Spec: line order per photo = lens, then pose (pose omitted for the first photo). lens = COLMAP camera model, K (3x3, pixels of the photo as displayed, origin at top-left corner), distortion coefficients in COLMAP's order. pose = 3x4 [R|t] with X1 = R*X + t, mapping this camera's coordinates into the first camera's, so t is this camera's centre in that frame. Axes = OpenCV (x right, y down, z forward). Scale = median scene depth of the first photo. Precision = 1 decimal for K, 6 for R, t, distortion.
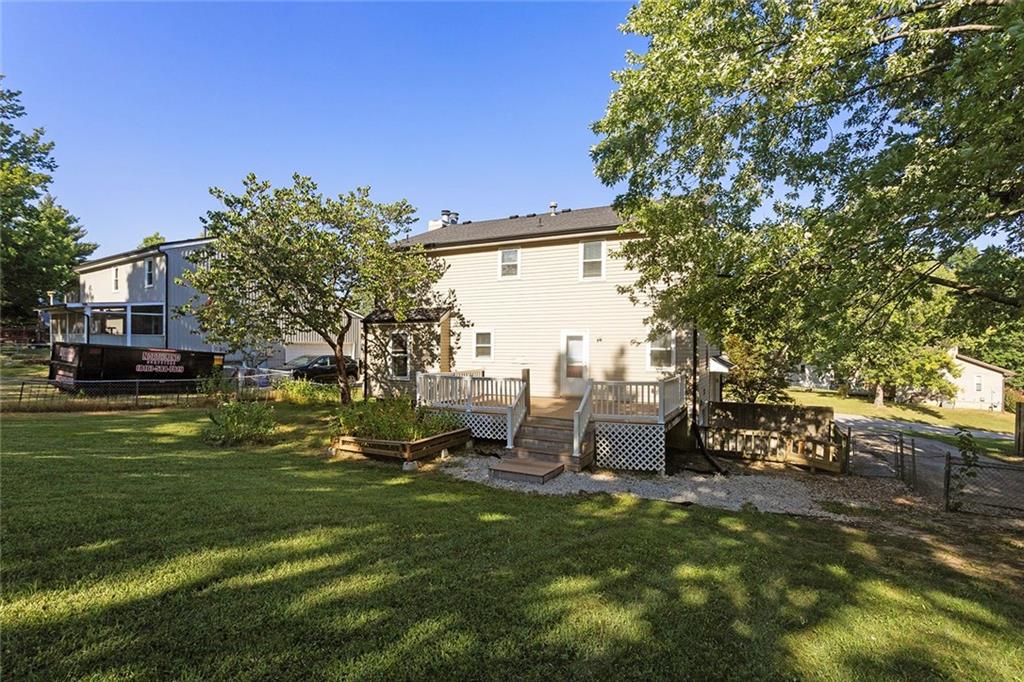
lens RADIAL K [[491.5, 0, 480.1], [0, 491.5, 343.1], [0, 0, 1]] dist [-0.000921, 0.000126]
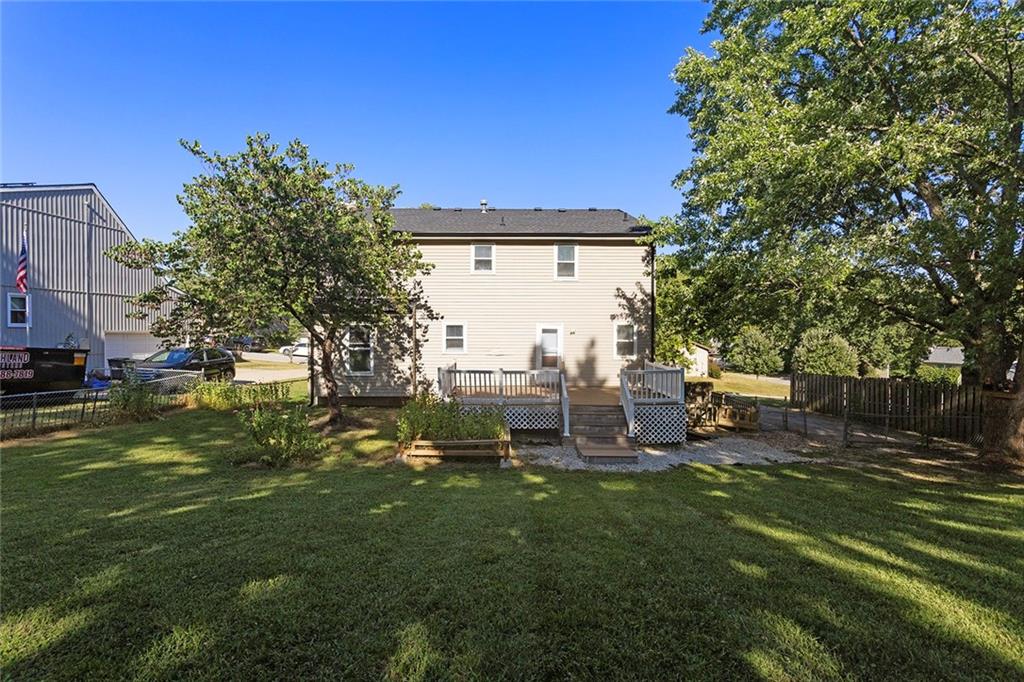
lens RADIAL K [[491.5, 0, 471.6], [0, 491.5, 330.7], [0, 0, 1]] dist [-0.000921, 0.000126]
pose [[0.894988, -0.003801, 0.446074, -0.406287], [0.000105, 0.999965, 0.008308, -0.018323], [-0.446090, -0.007389, 0.894958, 0.082152]]
